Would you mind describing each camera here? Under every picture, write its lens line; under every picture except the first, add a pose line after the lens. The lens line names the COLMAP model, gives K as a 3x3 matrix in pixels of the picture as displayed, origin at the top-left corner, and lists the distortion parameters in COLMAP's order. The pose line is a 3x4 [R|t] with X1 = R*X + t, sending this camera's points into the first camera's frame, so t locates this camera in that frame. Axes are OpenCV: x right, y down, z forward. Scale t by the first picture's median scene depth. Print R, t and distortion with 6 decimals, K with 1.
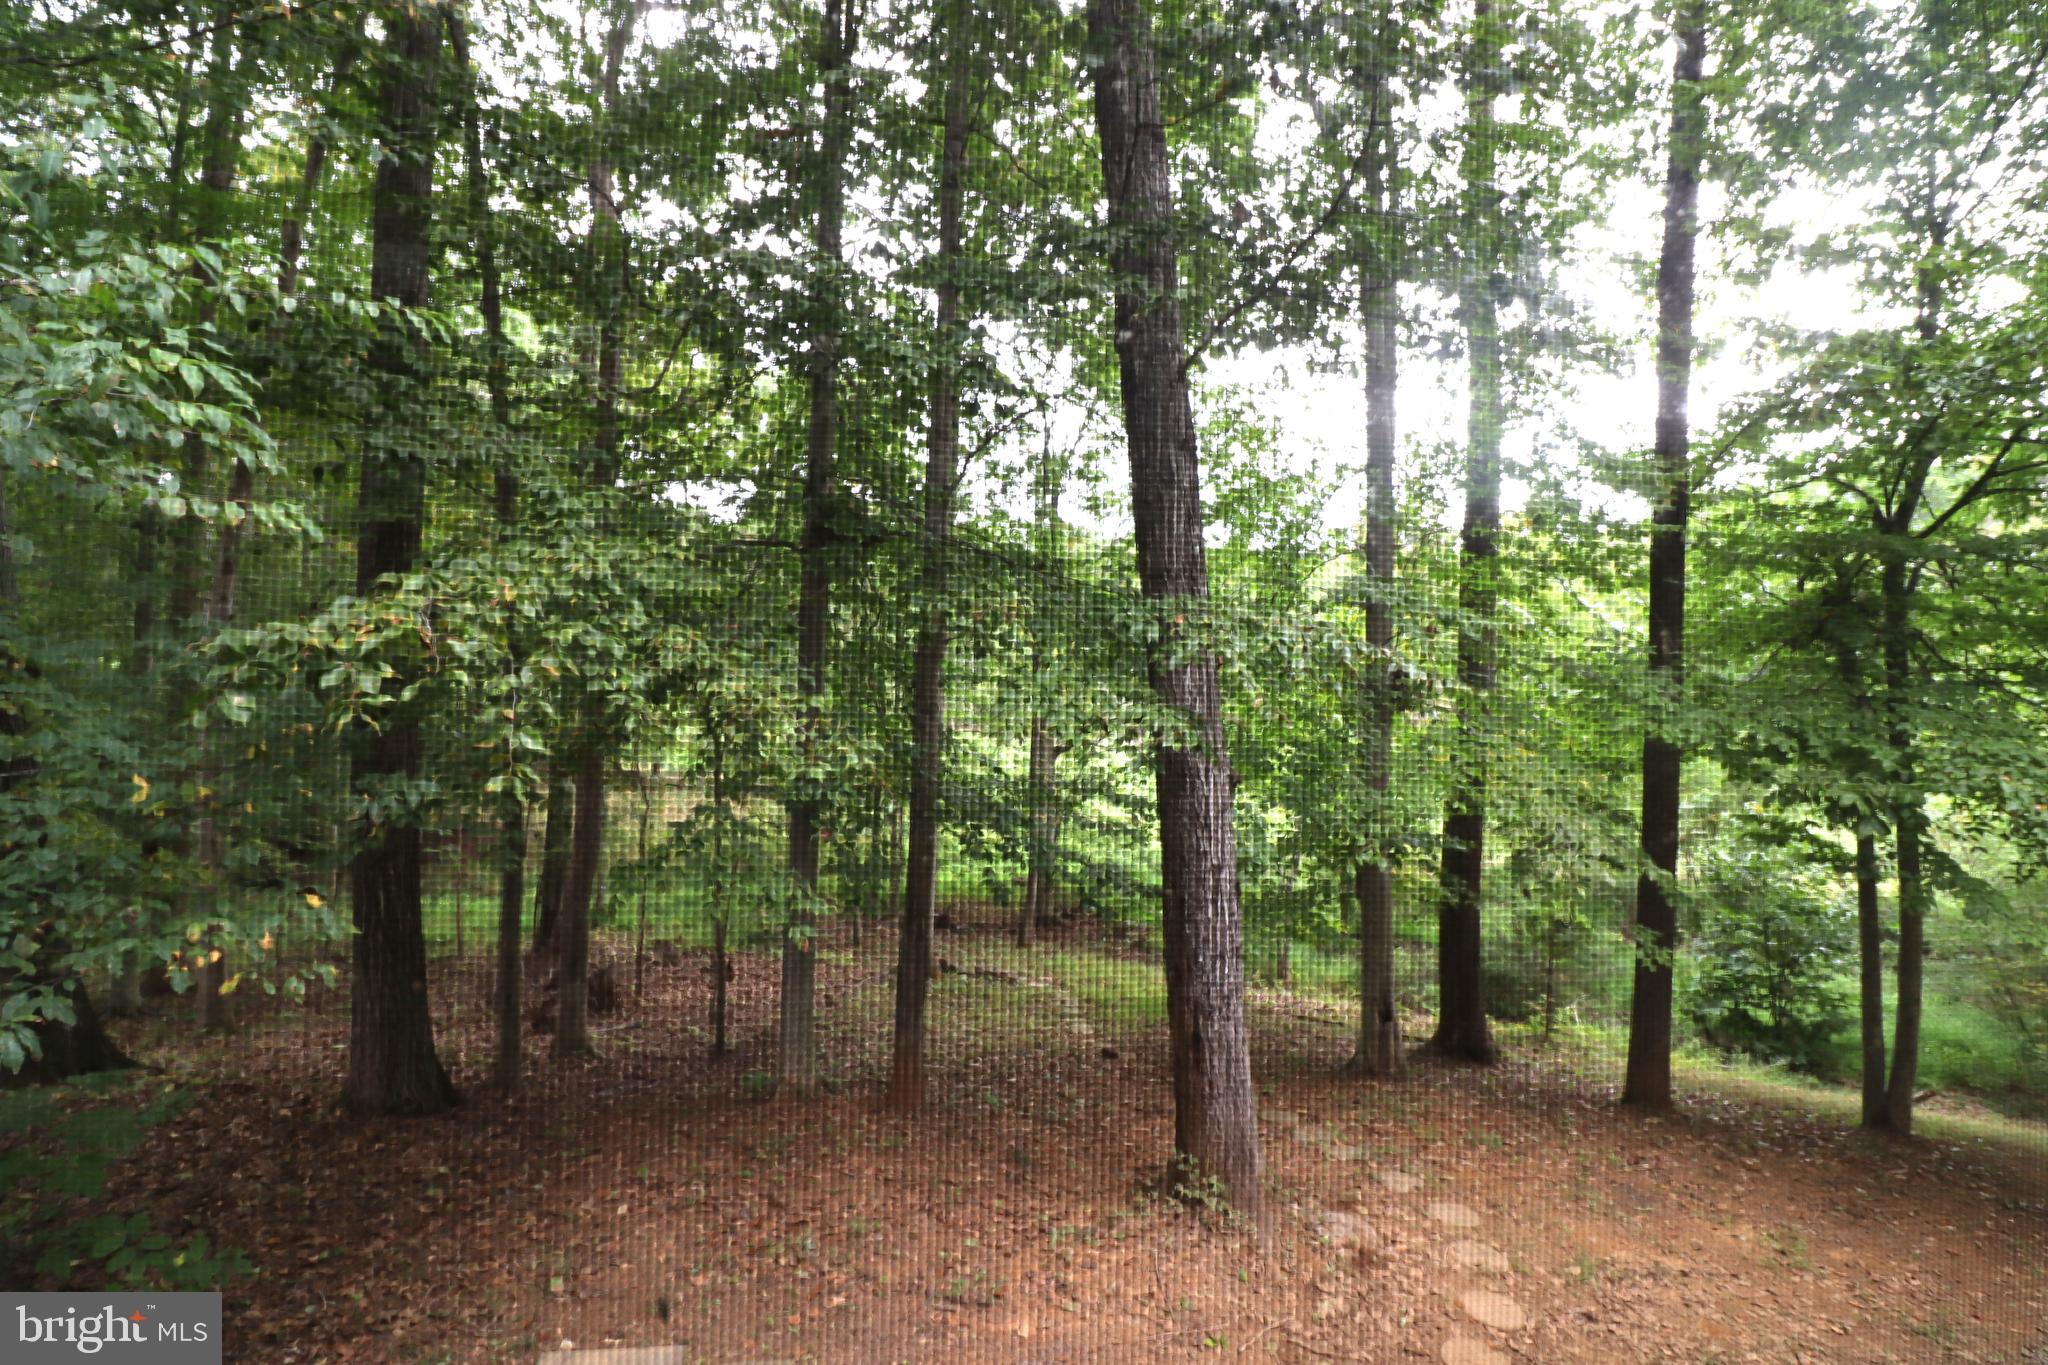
lens RADIAL K [[966.6, 0, 1034.6], [0, 966.6, 670.3], [0, 0, 1]] dist [-0.017149, -0.003237]
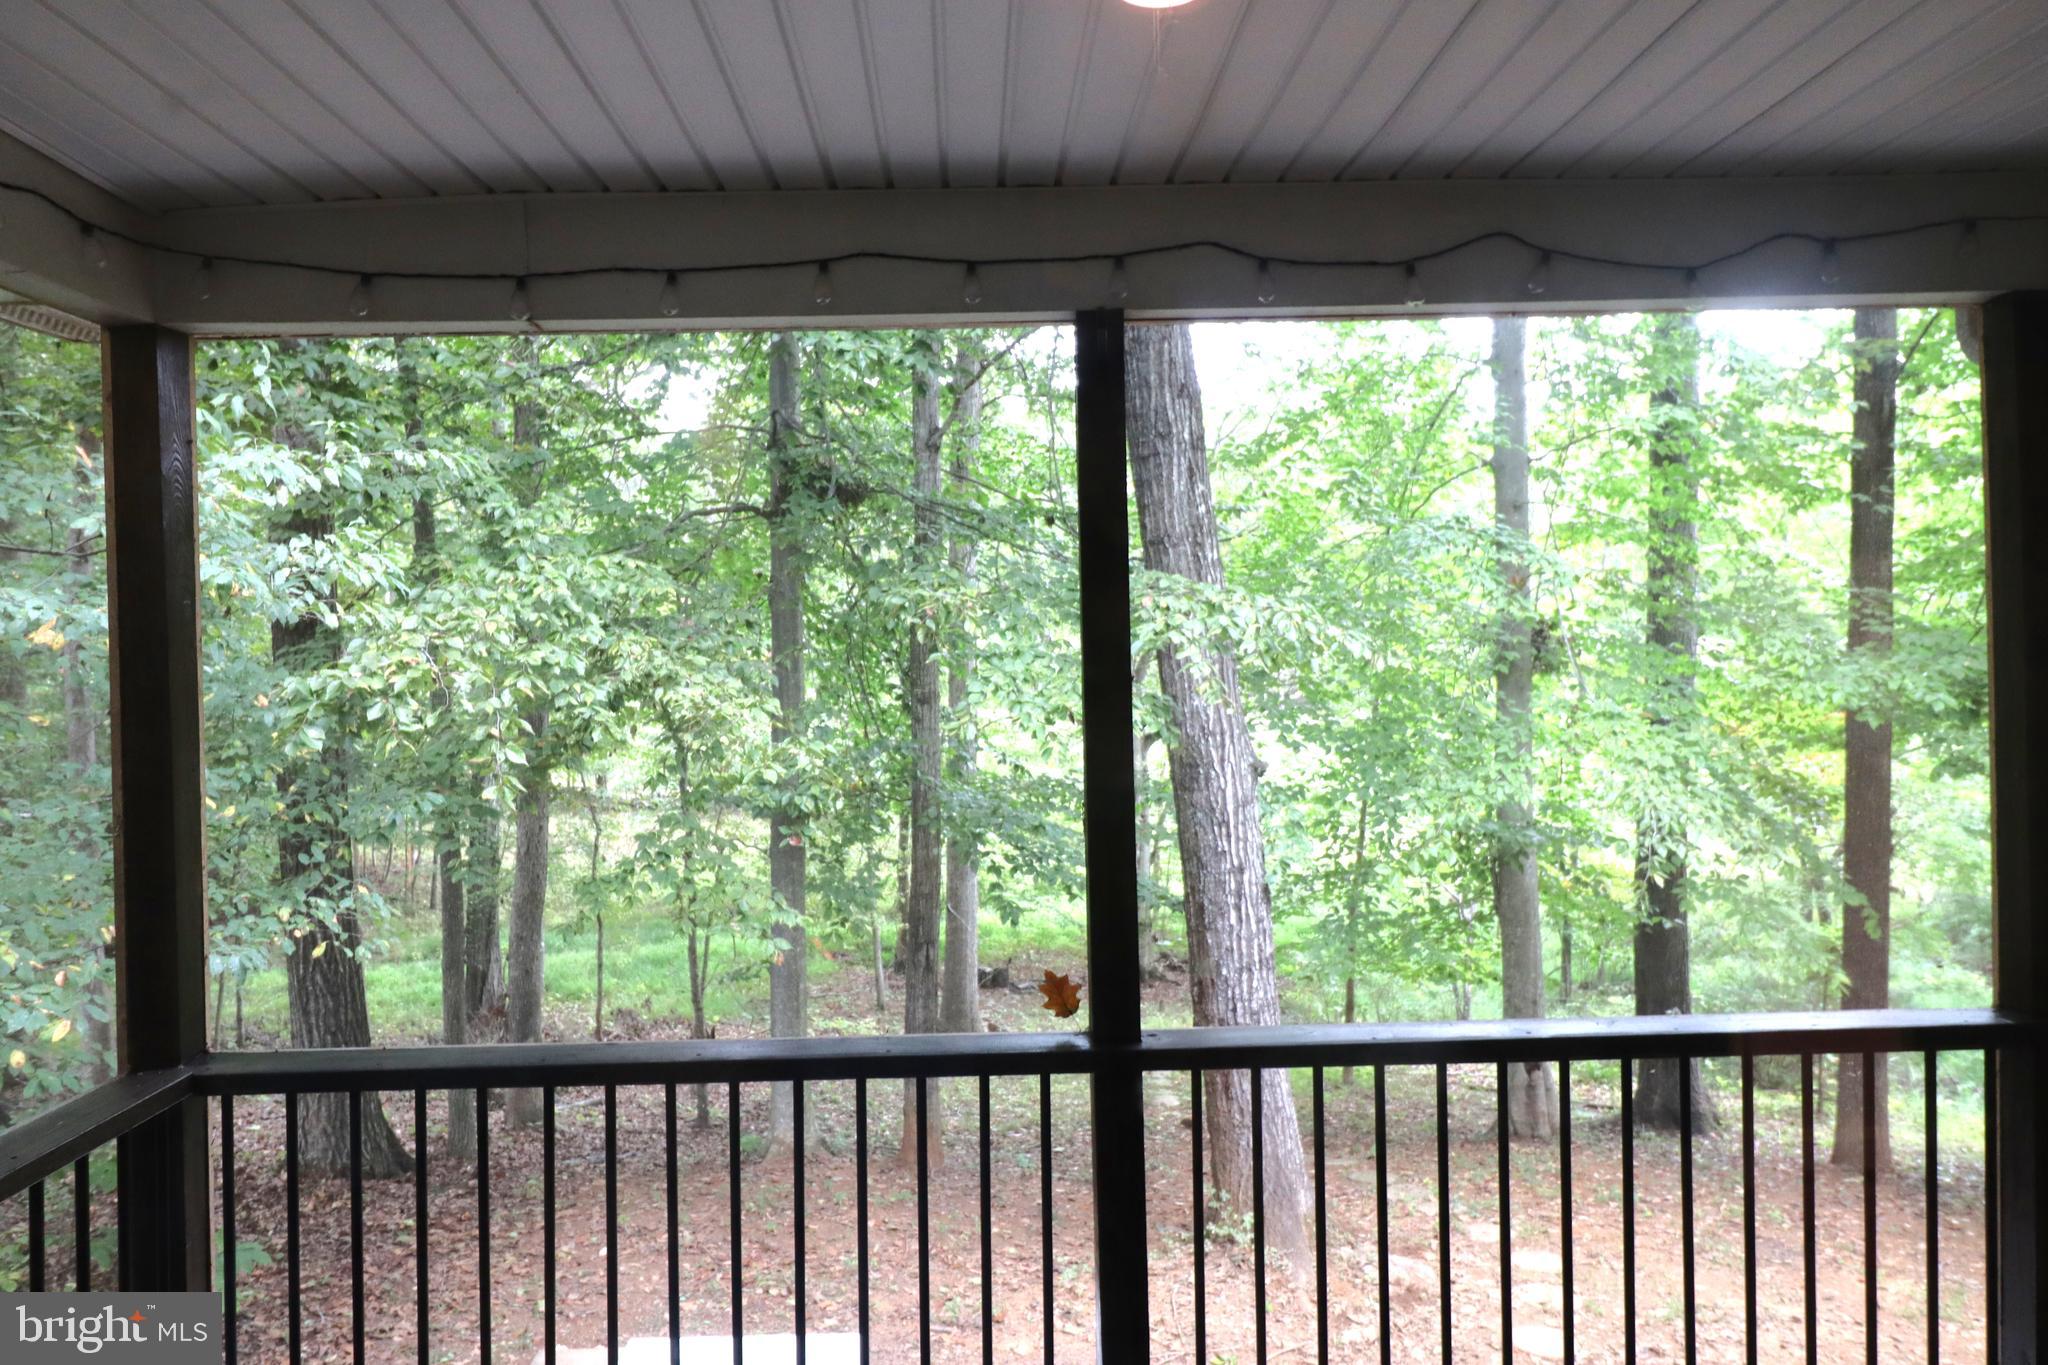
lens RADIAL K [[1419.6, 0, 1020.9], [0, 1419.6, 682.9], [0, 0, 1]] dist [-0.006077, 0.002668]
pose [[0.995745, -0.040169, -0.082937, 0.156417], [0.043627, 0.998235, 0.040299, -0.038855], [0.081171, -0.043746, 0.995740, -0.450560]]
